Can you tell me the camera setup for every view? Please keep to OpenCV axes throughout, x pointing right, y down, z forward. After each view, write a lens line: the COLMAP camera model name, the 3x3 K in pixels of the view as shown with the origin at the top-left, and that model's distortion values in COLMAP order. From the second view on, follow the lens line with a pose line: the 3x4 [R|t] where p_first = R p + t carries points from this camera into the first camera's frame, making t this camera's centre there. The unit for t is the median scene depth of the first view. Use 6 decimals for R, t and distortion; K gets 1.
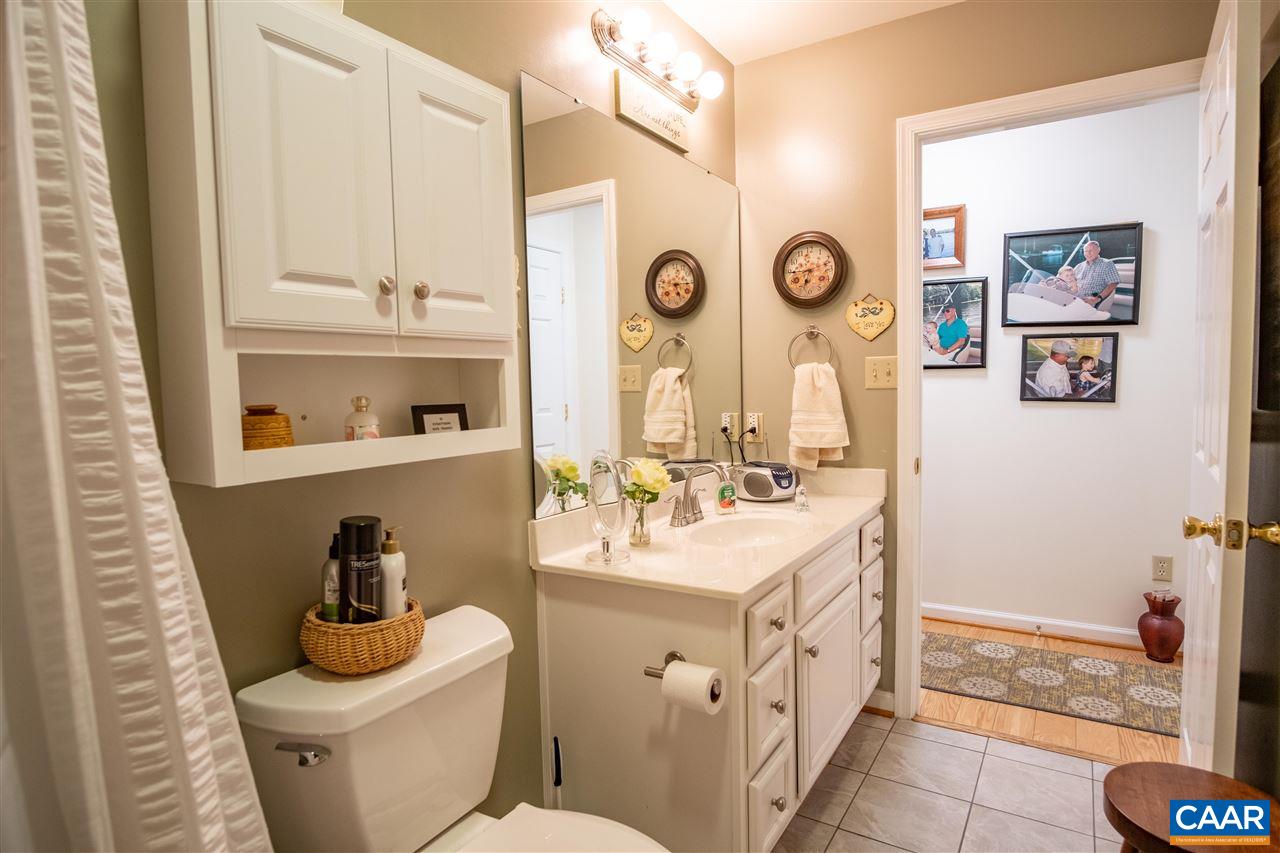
lens RADIAL K [[686.1, 0, 642.1], [0, 686.1, 430.8], [0, 0, 1]] dist [-0.030497, 0.006888]
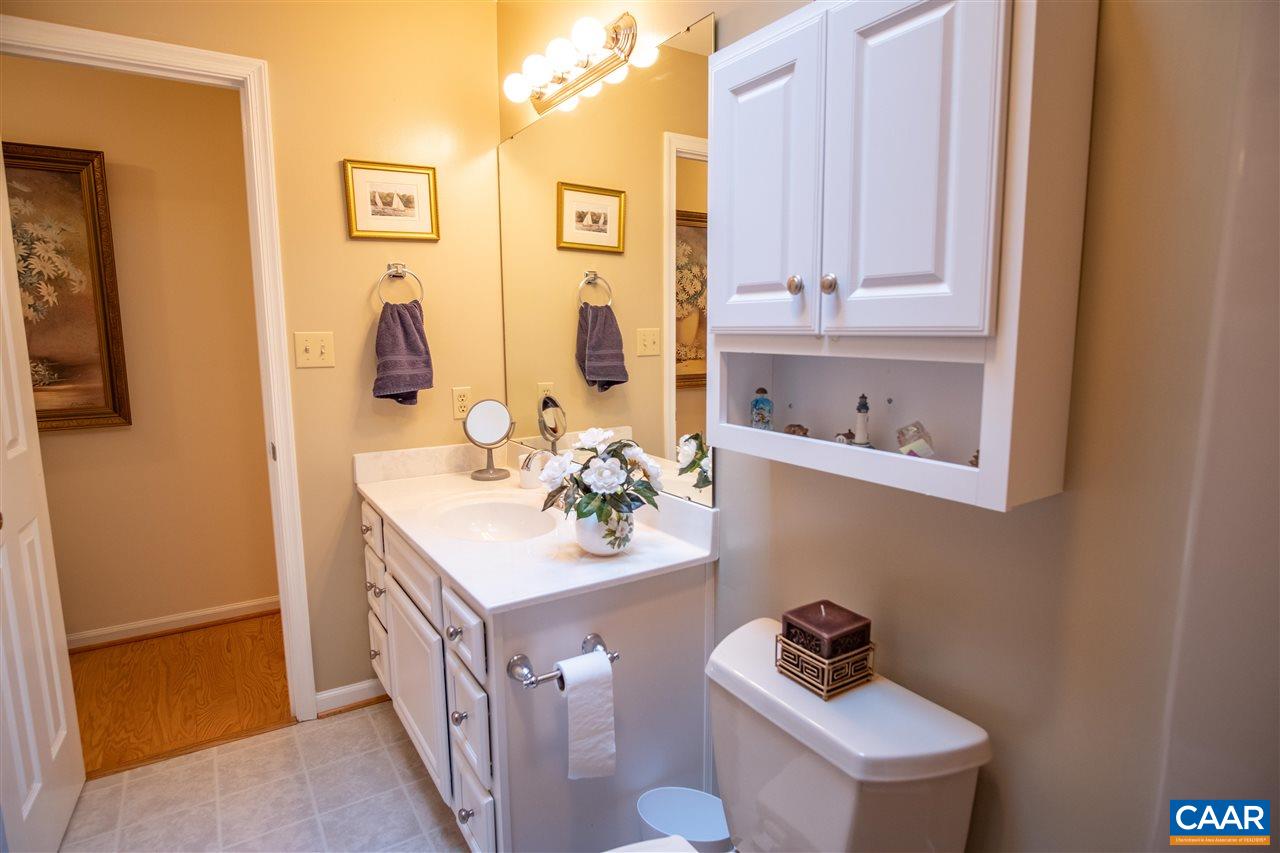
lens RADIAL K [[686.1, 0, 642.7], [0, 686.1, 429.6], [0, 0, 1]] dist [-0.030497, 0.006888]
pose [[-0.421341, 0.149561, -0.894485, 0.606542], [-0.049639, 0.981026, 0.187413, -0.181021], [0.905543, 0.123366, -0.405922, 1.218936]]
